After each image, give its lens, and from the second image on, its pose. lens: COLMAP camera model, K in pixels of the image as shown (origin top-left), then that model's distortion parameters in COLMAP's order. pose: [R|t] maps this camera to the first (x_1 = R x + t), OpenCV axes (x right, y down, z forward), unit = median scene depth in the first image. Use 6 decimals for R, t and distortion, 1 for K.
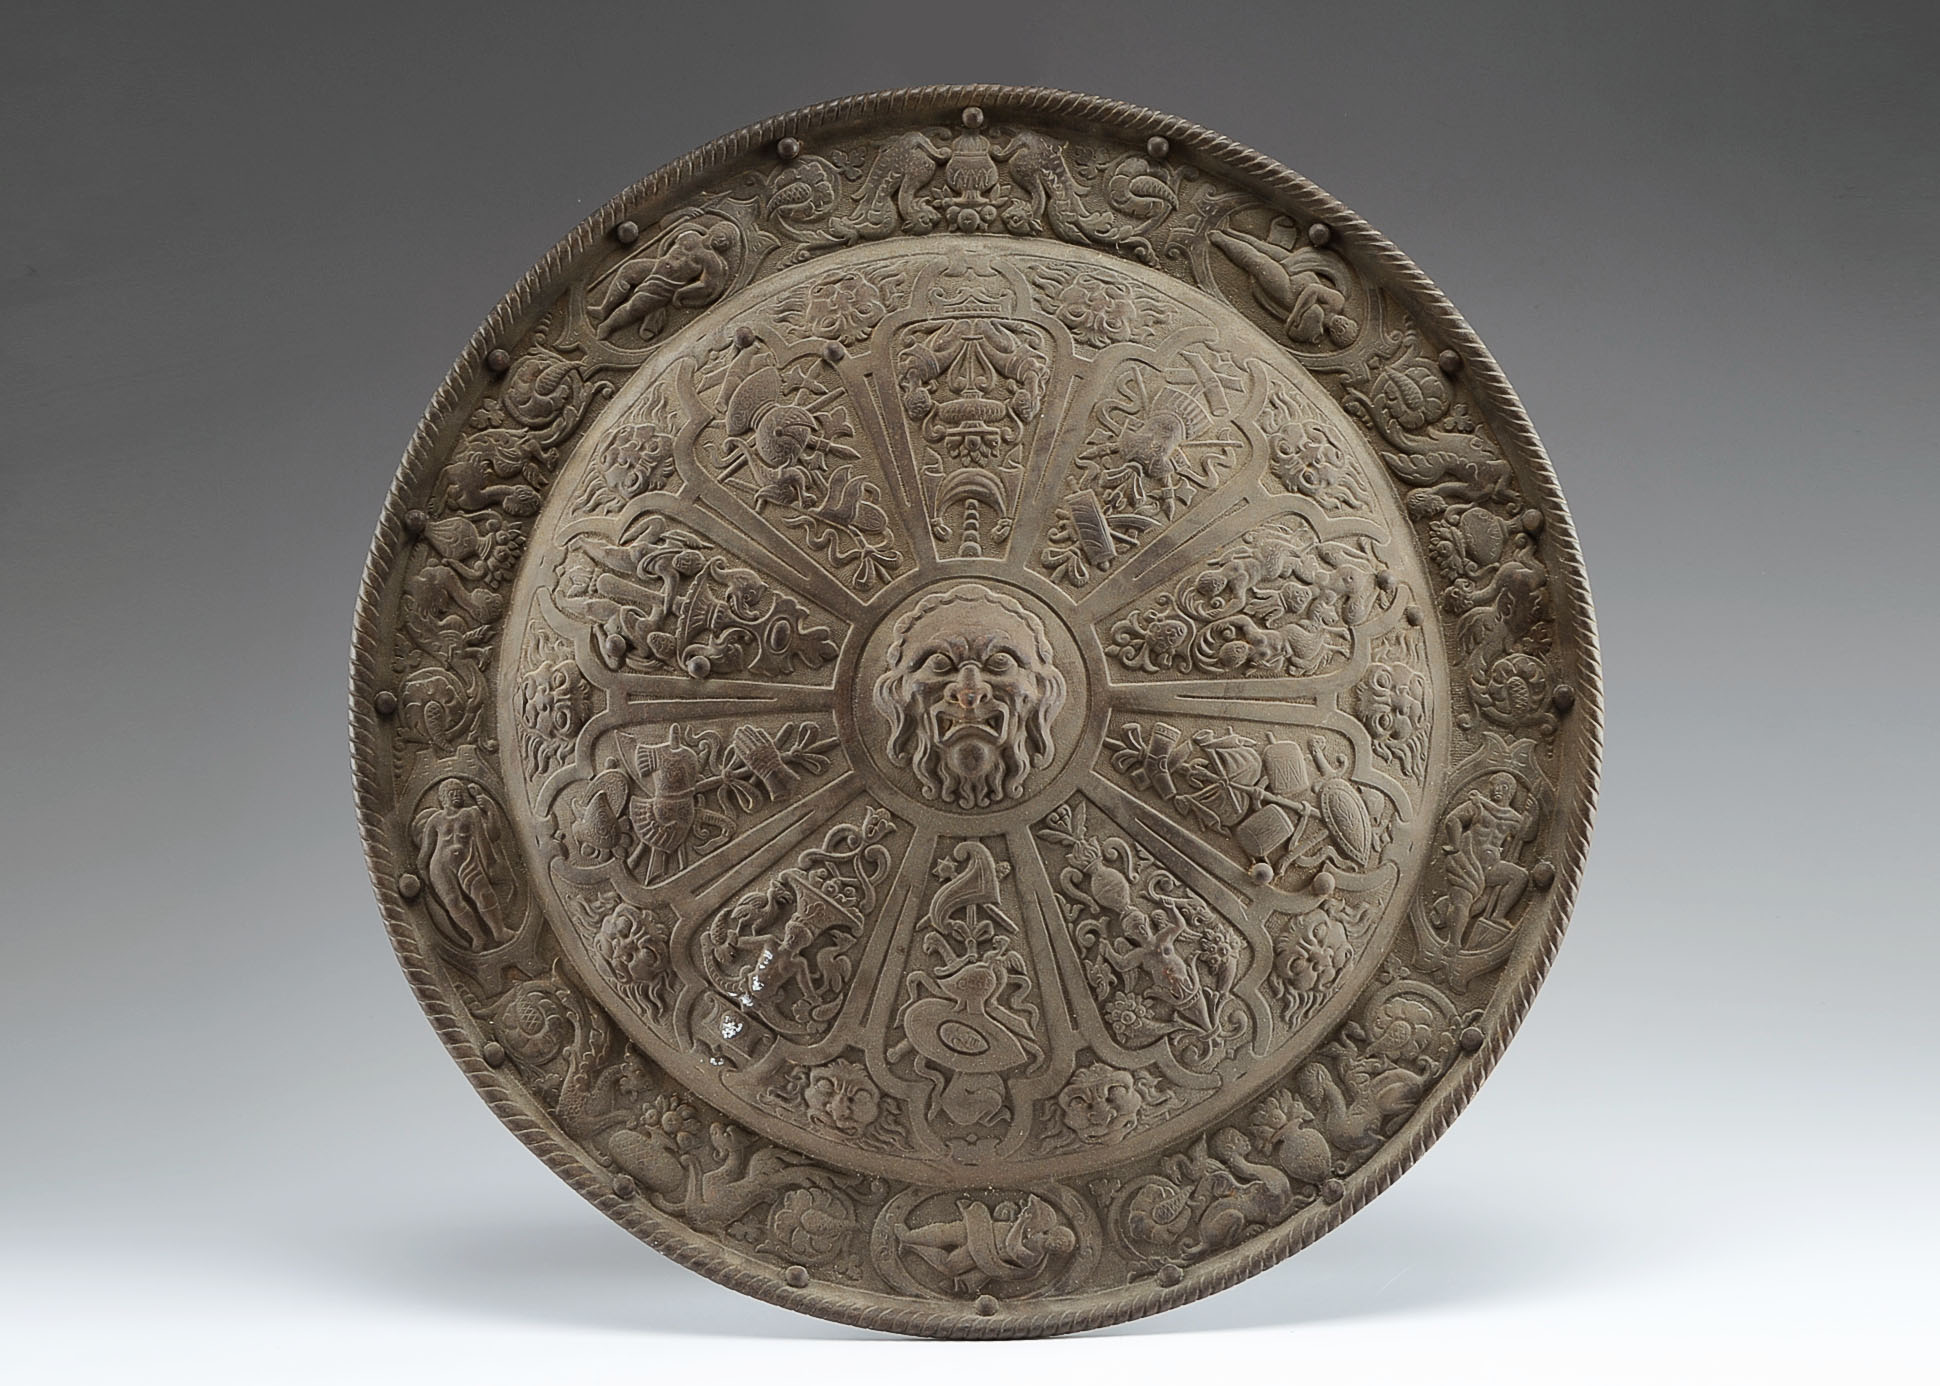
lens RADIAL K [[3760.9, 0, 1016.3], [0, 3760.9, 613.4], [0, 0, 1]] dist [-0.009970, -0.137507]
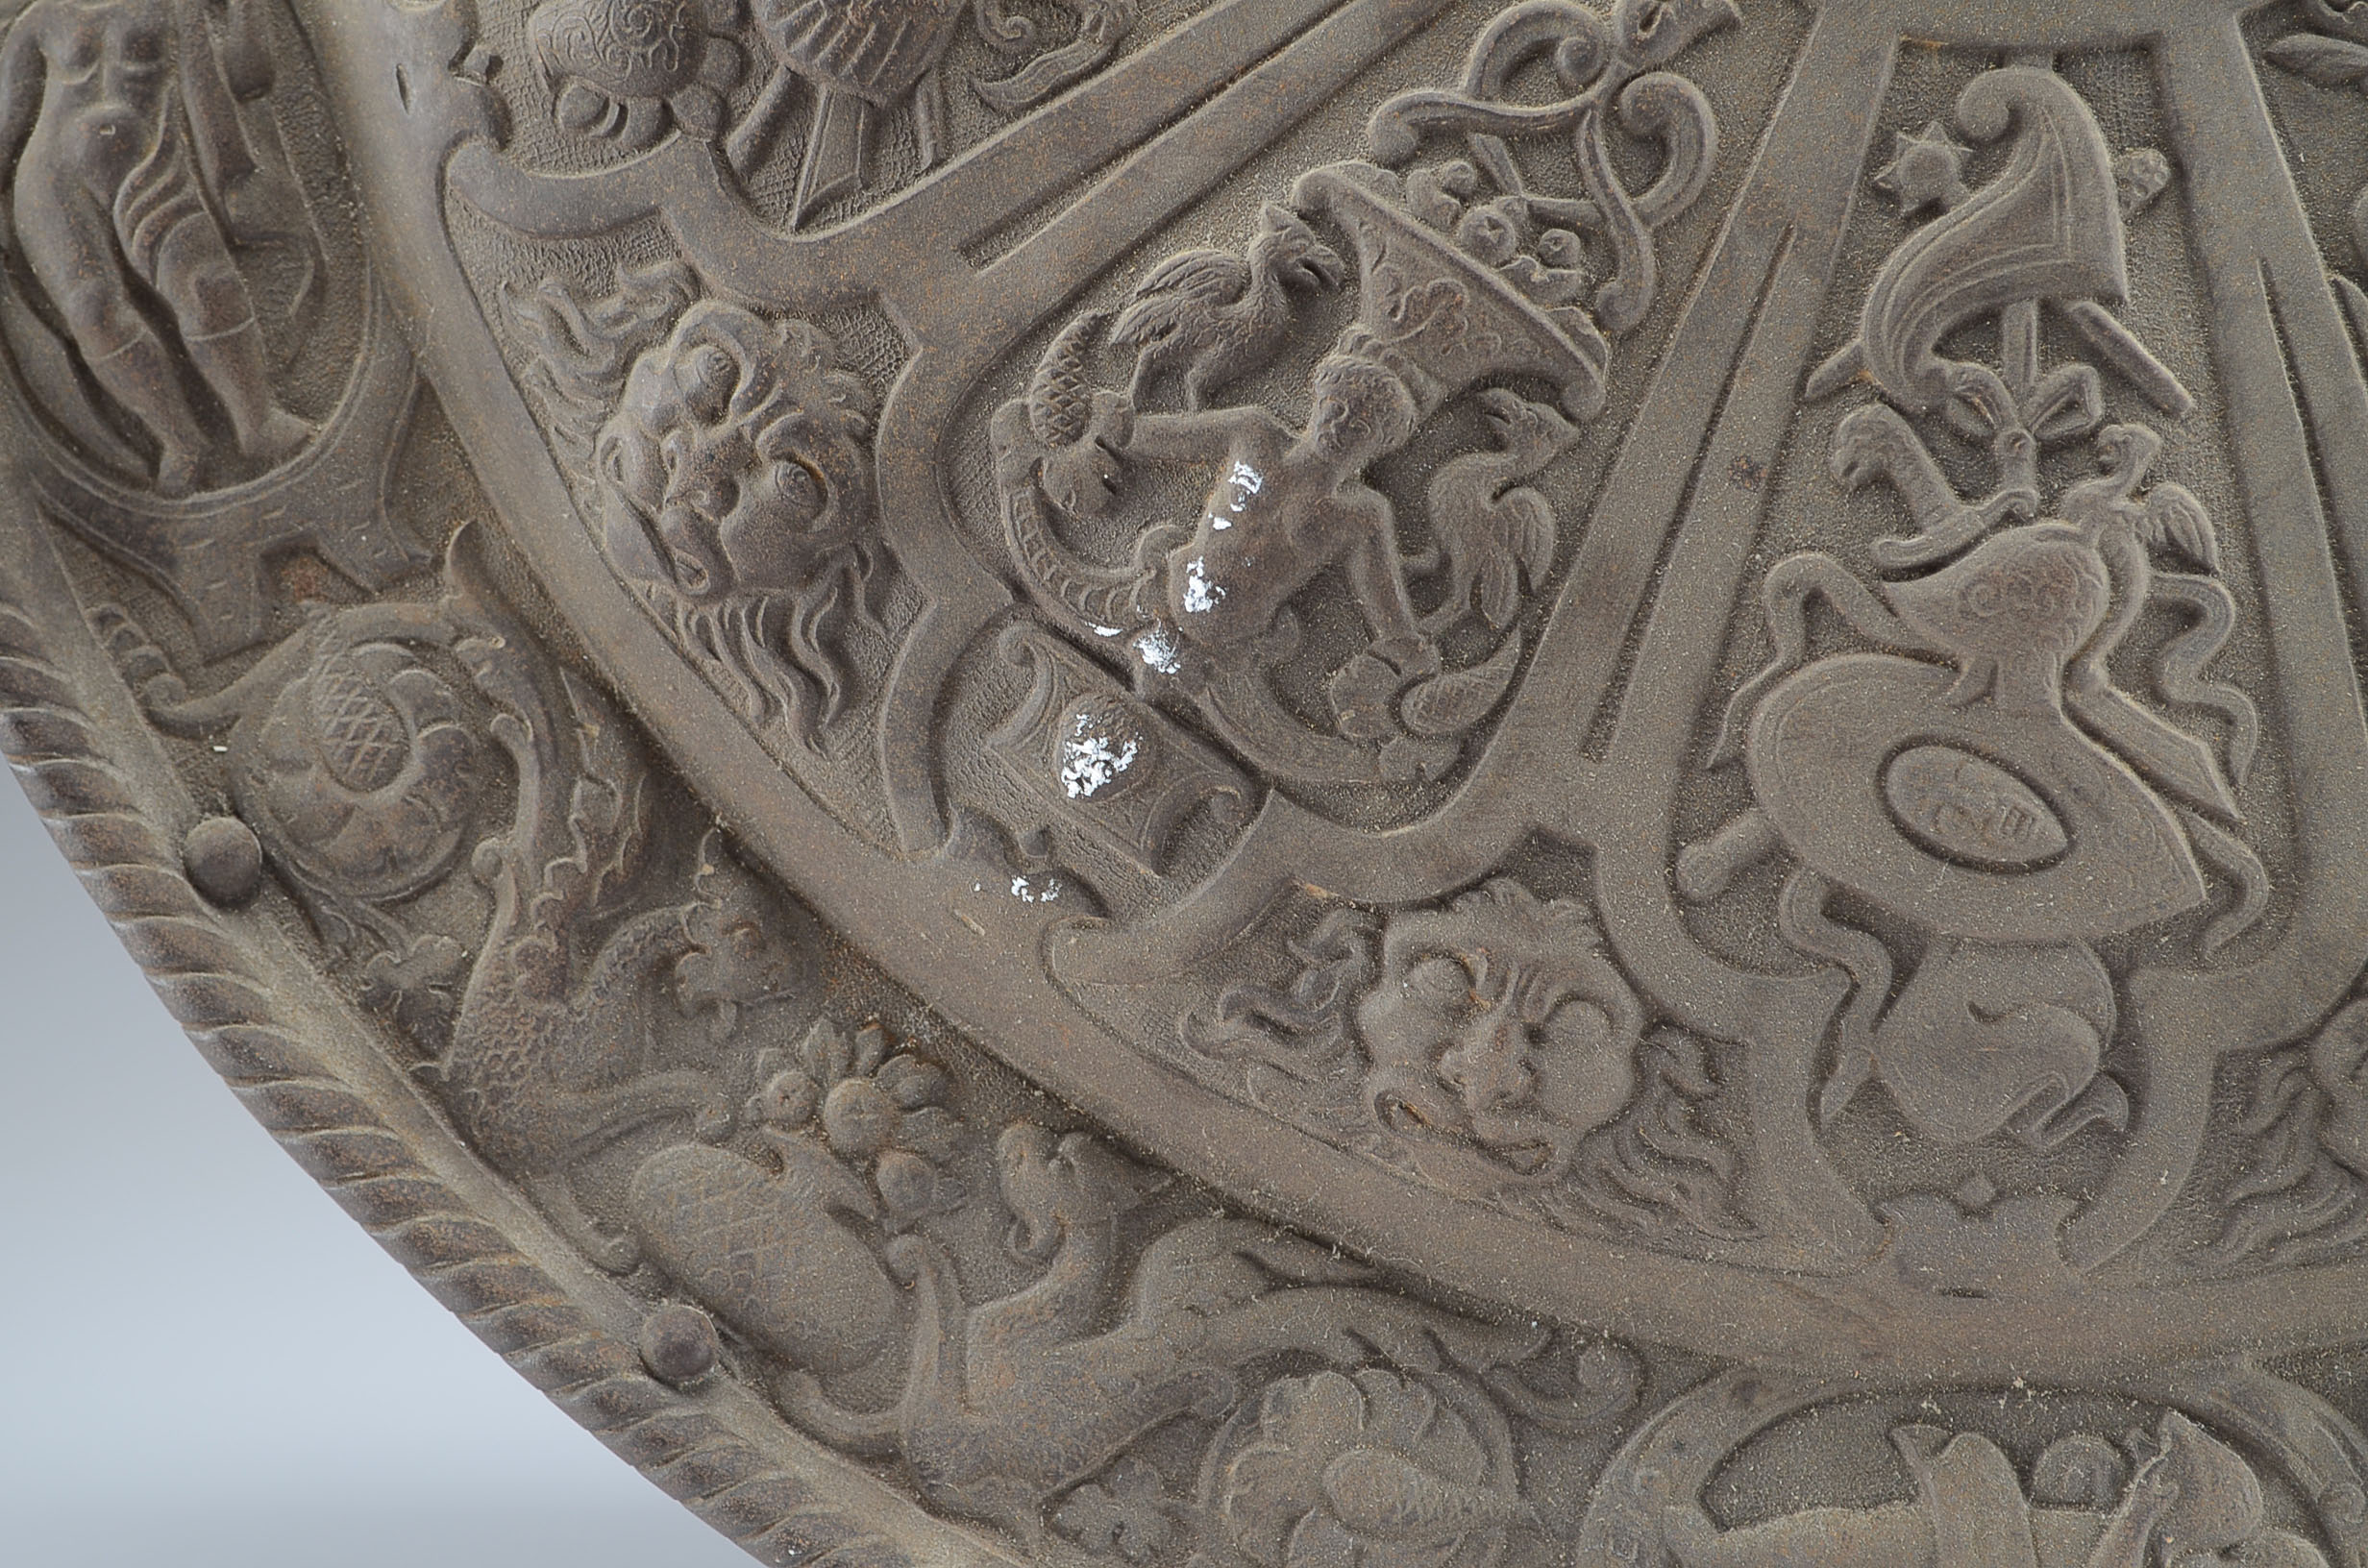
lens RADIAL K [[4724.4, 0, 1184.0], [0, 4724.4, 784.0], [0, 0, 1]] dist [0.002533, 0.209506]
pose [[0.999648, 0.026516, 0.000689, -0.069219], [-0.026507, 0.999586, -0.011148, 0.114980], [-0.000984, 0.011126, 0.999938, 0.657671]]
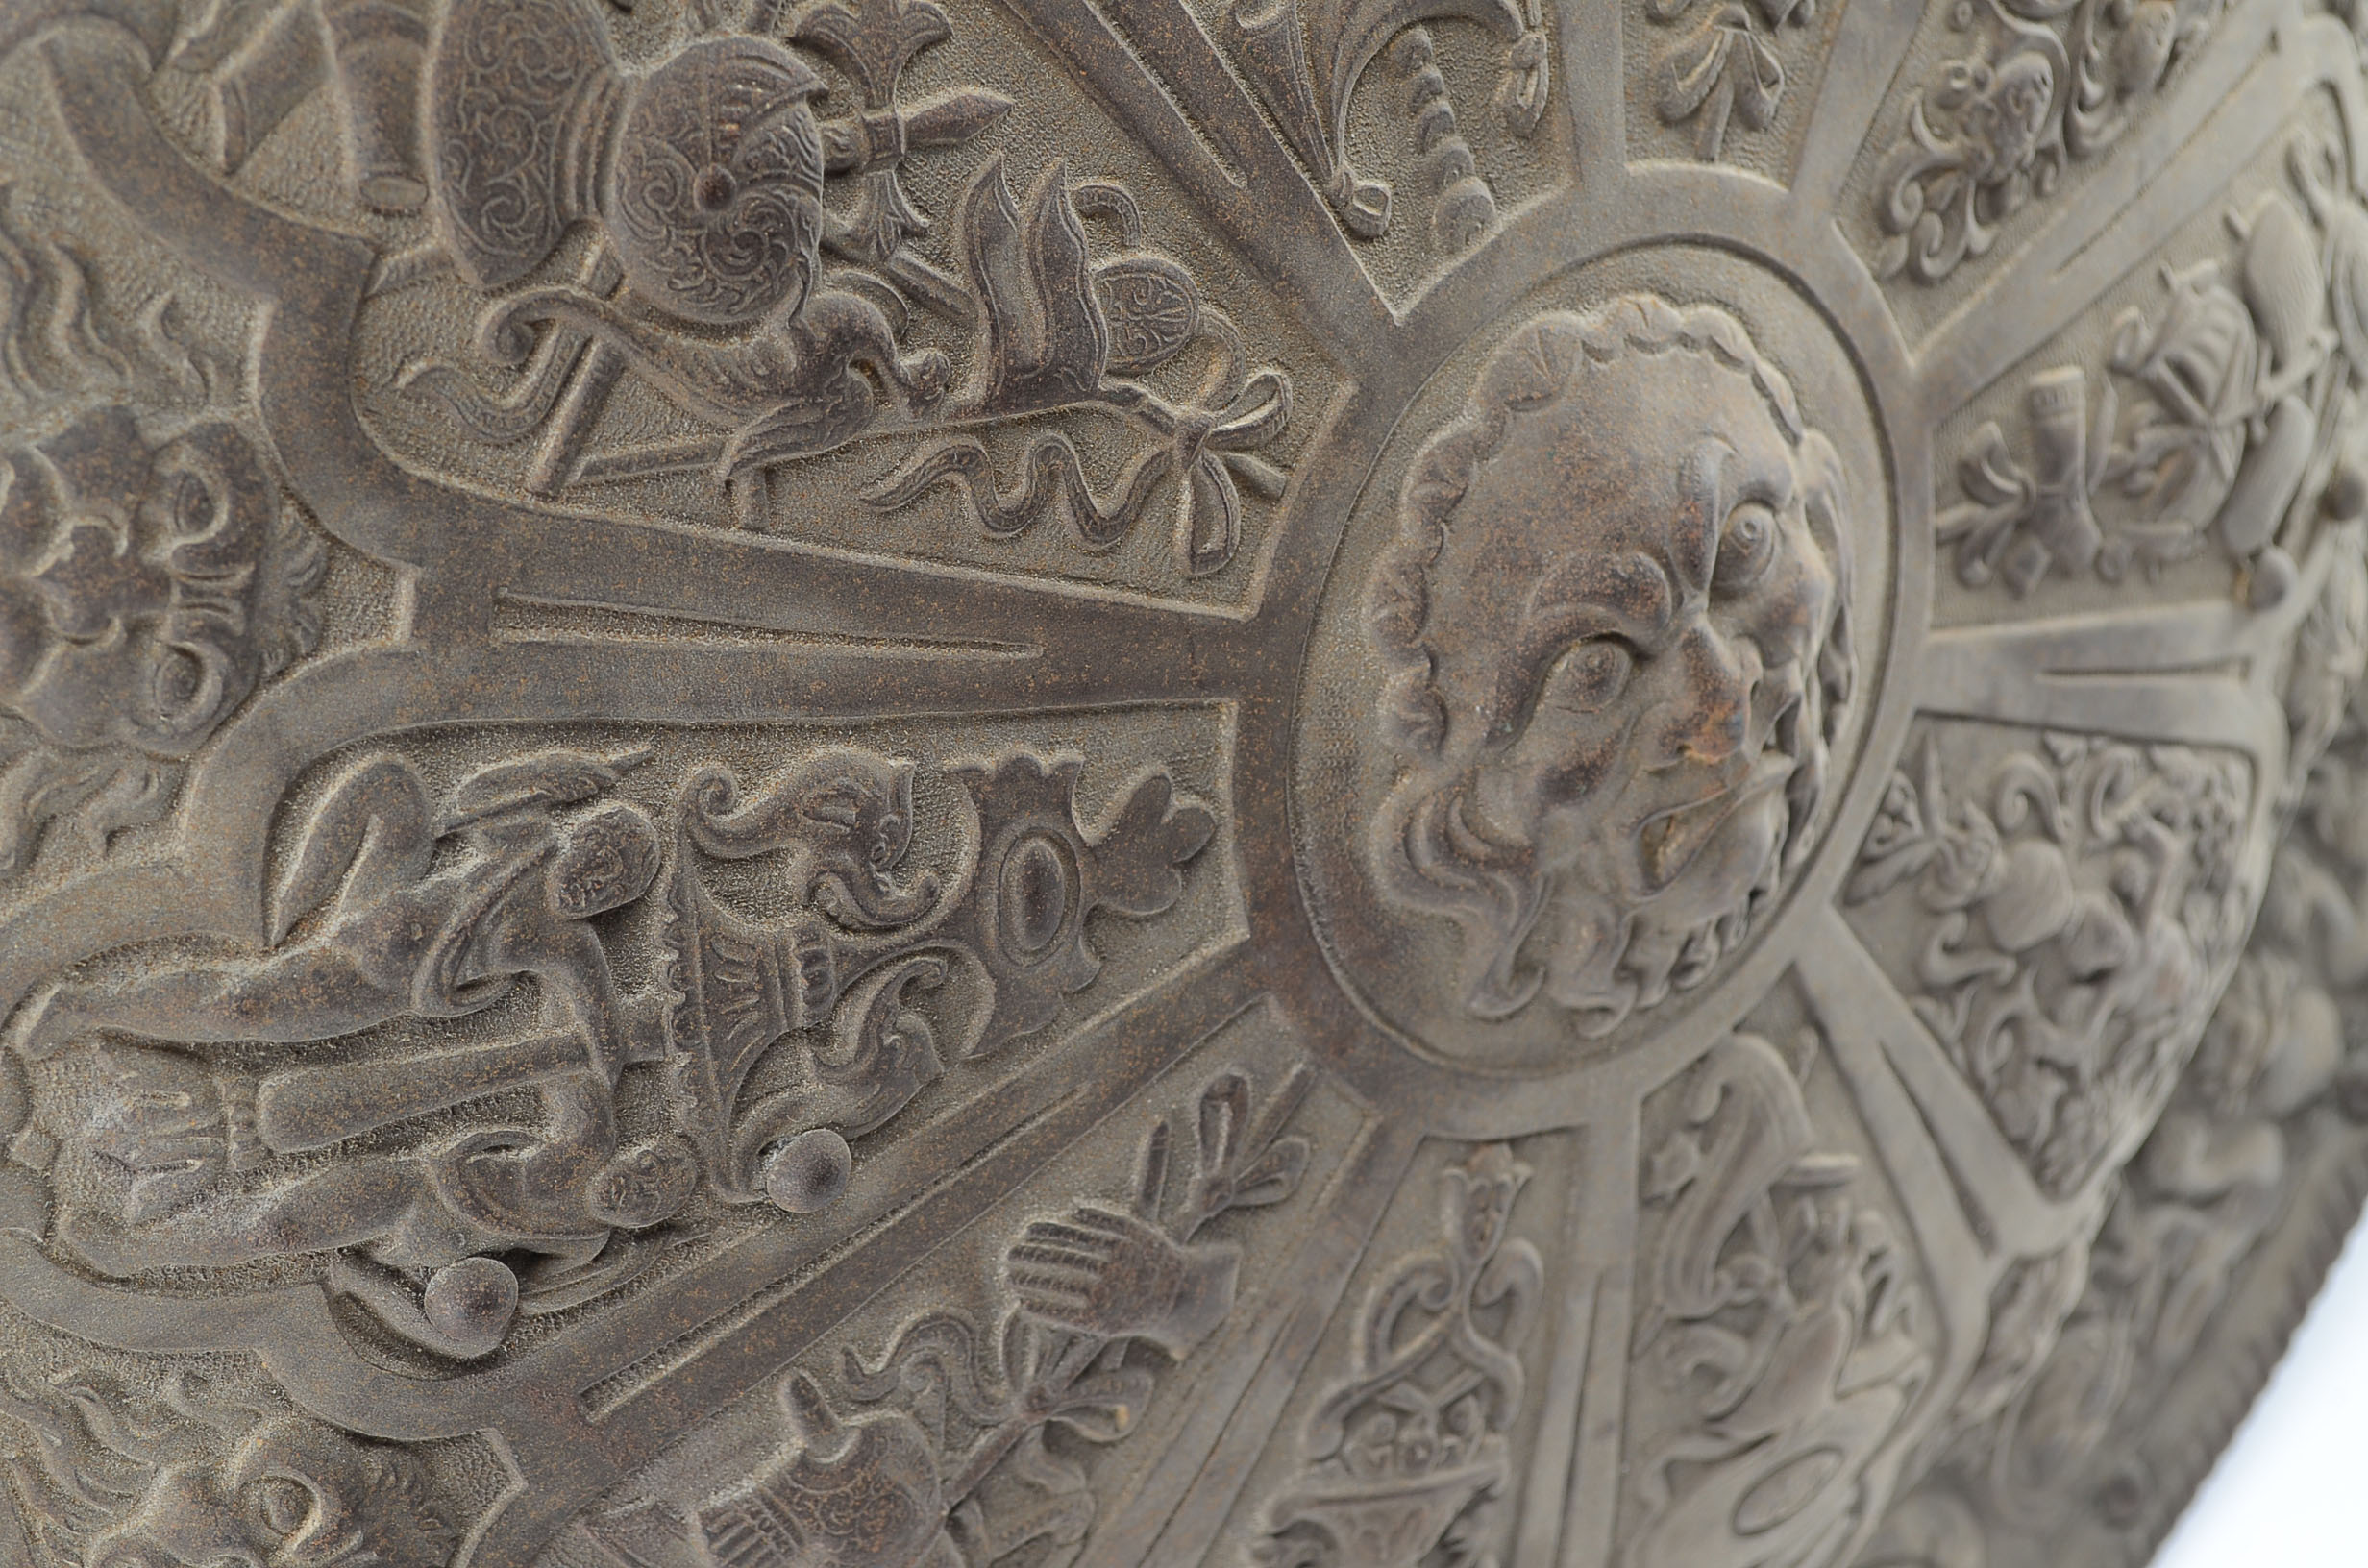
lens RADIAL K [[4267.2, 0, 1184.0], [0, 4267.2, 784.0], [0, 0, 1]] dist [0.018686, 0.037609]
pose [[0.709028, -0.567167, 0.419048, -0.168906], [0.221699, 0.743394, 0.631043, -0.174863], [-0.669424, -0.354524, 0.652827, 0.804416]]
